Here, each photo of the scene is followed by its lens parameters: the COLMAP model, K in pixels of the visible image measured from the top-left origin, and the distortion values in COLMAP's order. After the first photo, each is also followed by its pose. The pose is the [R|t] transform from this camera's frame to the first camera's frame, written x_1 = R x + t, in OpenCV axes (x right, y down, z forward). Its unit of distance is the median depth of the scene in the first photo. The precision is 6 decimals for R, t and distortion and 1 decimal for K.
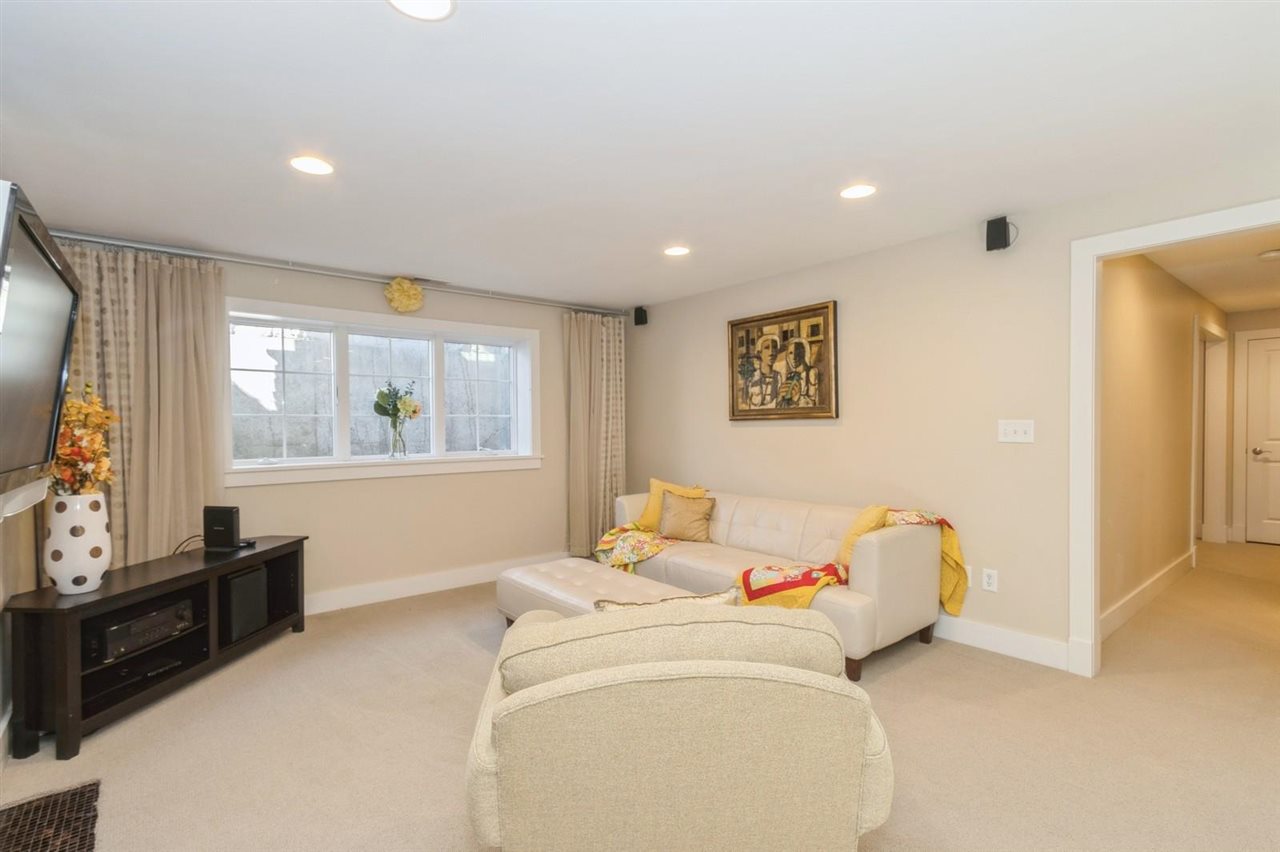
lens RADIAL K [[592.5, 0, 640.0], [0, 592.5, 426.0], [0, 0, 1]] dist [0.023956, 0.000133]
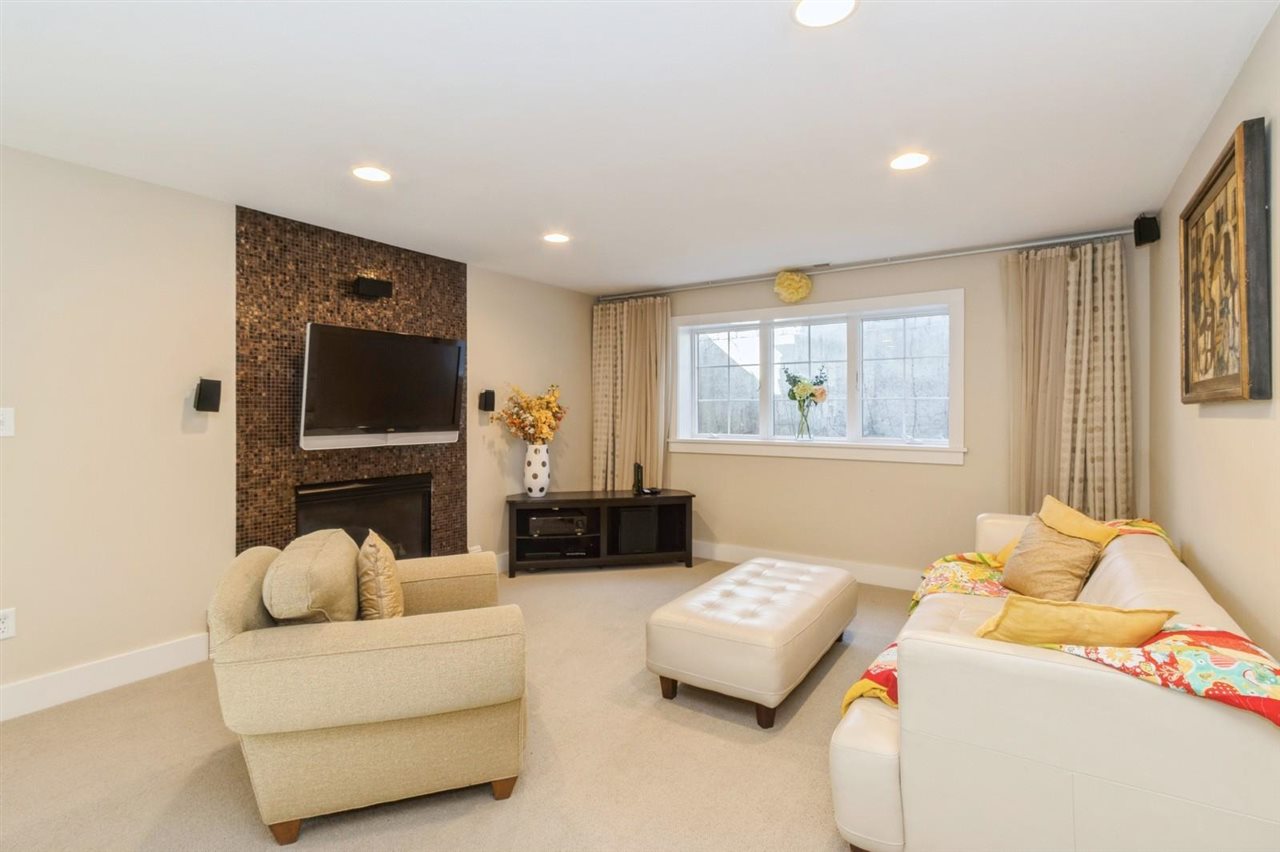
lens RADIAL K [[596.7, 0, 642.3], [0, 596.7, 404.2], [0, 0, 1]] dist [-0.000928, -0.000092]
pose [[0.316856, -0.000927, -0.948473, 0.536778], [-0.007373, 0.999967, -0.003440, -0.004006], [0.948445, 0.008083, 0.316839, 0.417387]]
